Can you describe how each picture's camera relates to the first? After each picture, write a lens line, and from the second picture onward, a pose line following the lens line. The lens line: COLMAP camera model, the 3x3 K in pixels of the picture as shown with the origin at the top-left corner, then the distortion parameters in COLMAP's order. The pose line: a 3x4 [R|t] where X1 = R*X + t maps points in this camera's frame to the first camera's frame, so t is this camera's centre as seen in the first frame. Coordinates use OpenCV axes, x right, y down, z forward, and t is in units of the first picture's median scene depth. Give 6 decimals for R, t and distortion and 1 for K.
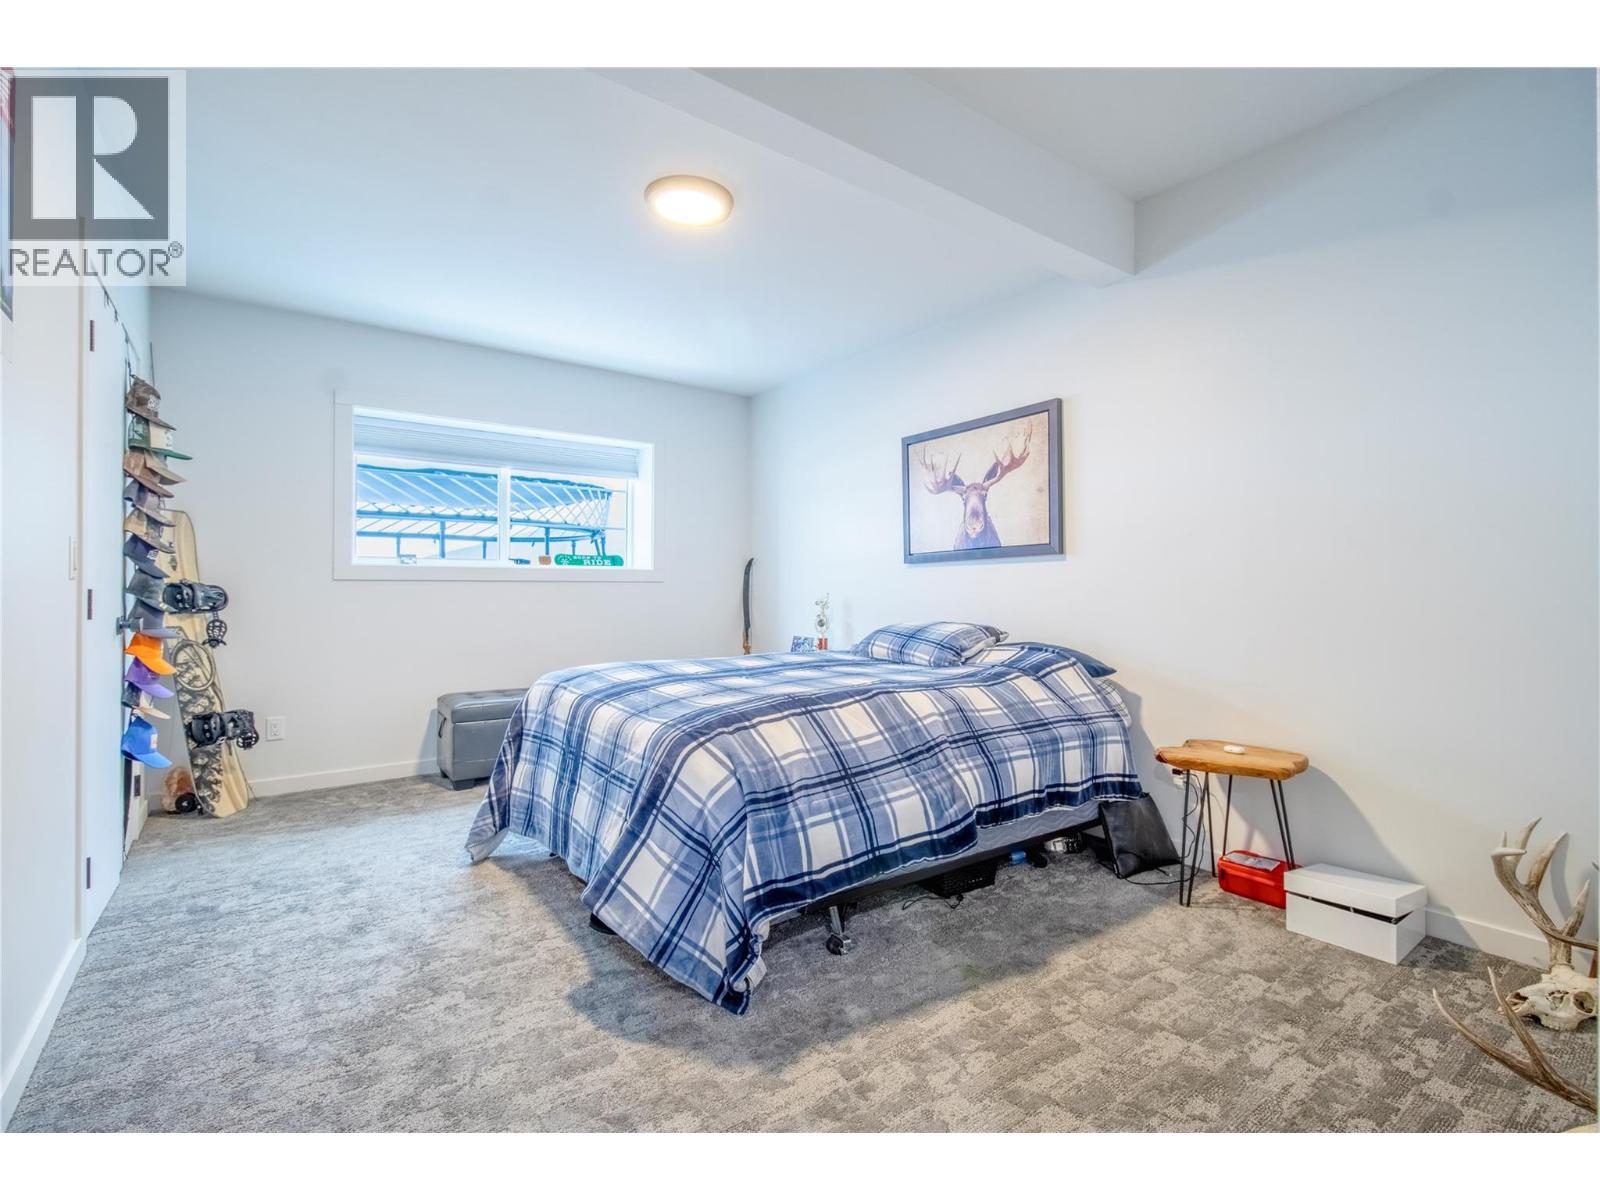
lens RADIAL K [[733.9, 0, 813.1], [0, 733.9, 592.5], [0, 0, 1]] dist [-0.003015, -0.000238]
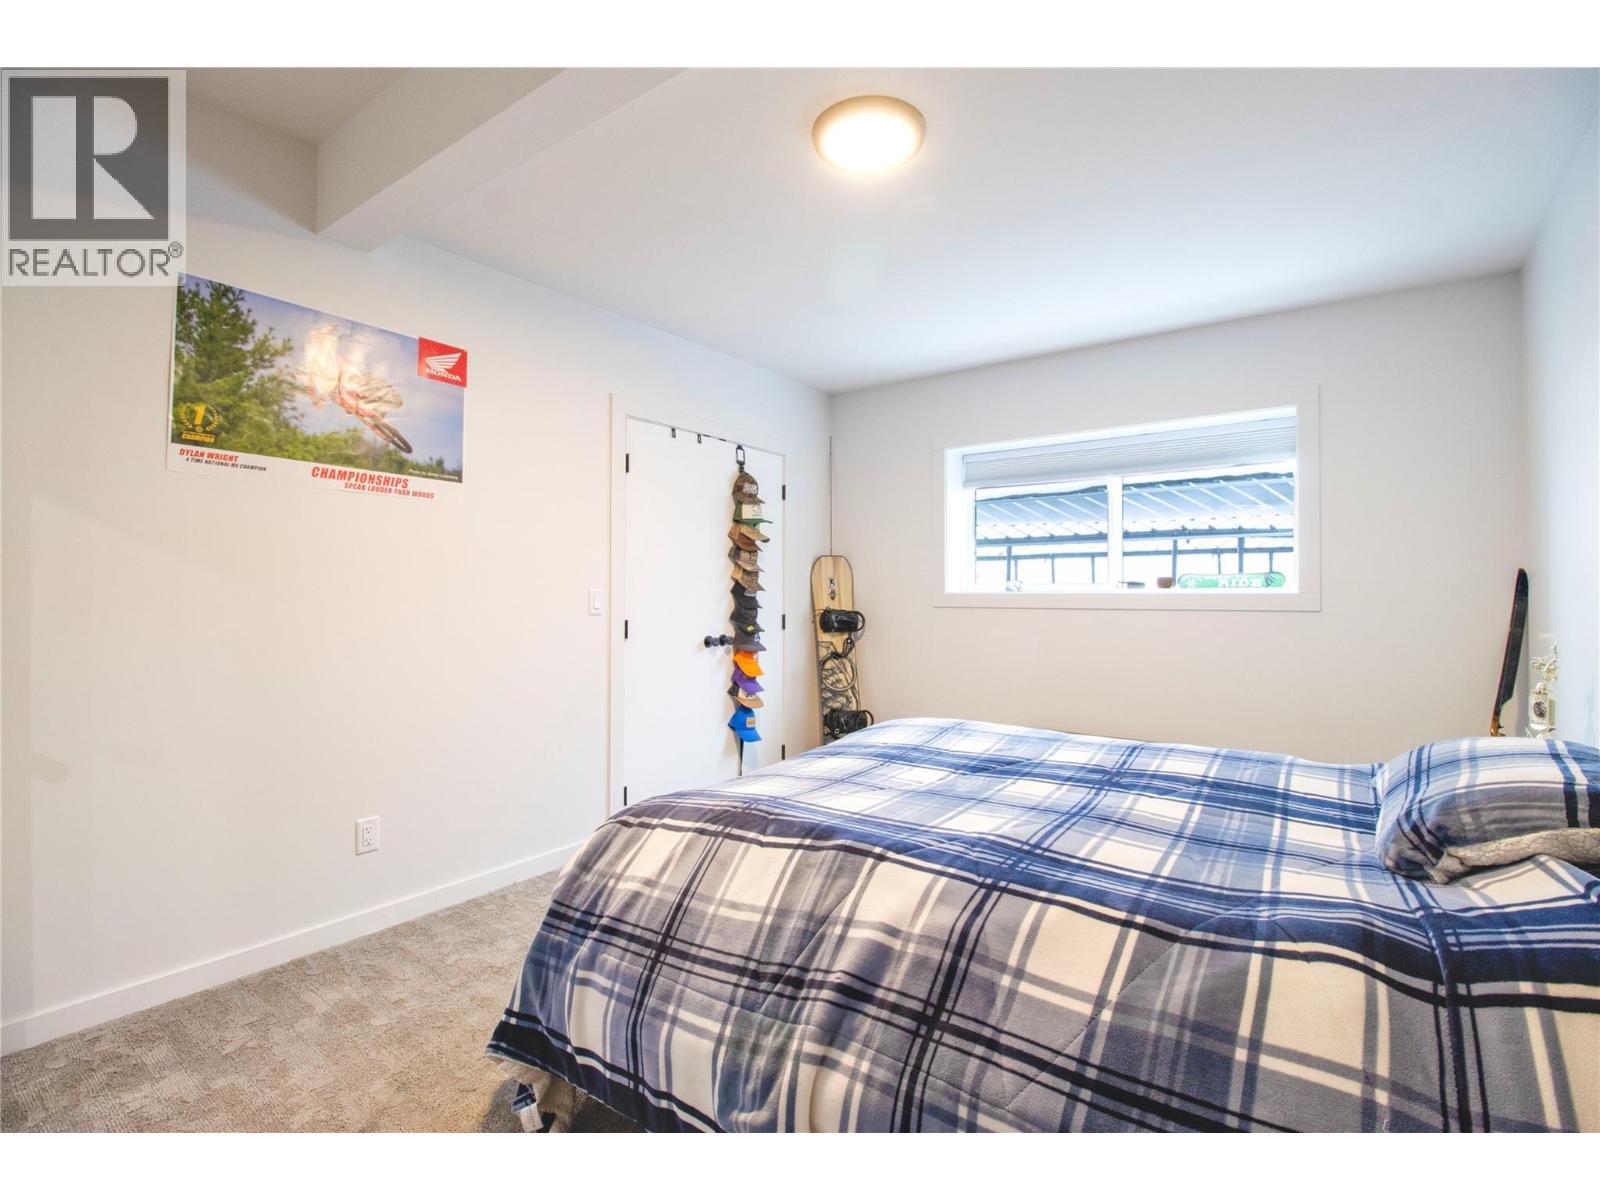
lens RADIAL K [[733.9, 0, 809.6], [0, 733.9, 601.5], [0, 0, 1]] dist [-0.003015, -0.000238]
pose [[0.298655, 0.006879, -0.954336, 0.415257], [-0.006879, 0.999964, 0.005055, -0.034703], [0.954336, 0.005055, 0.298691, 0.550017]]
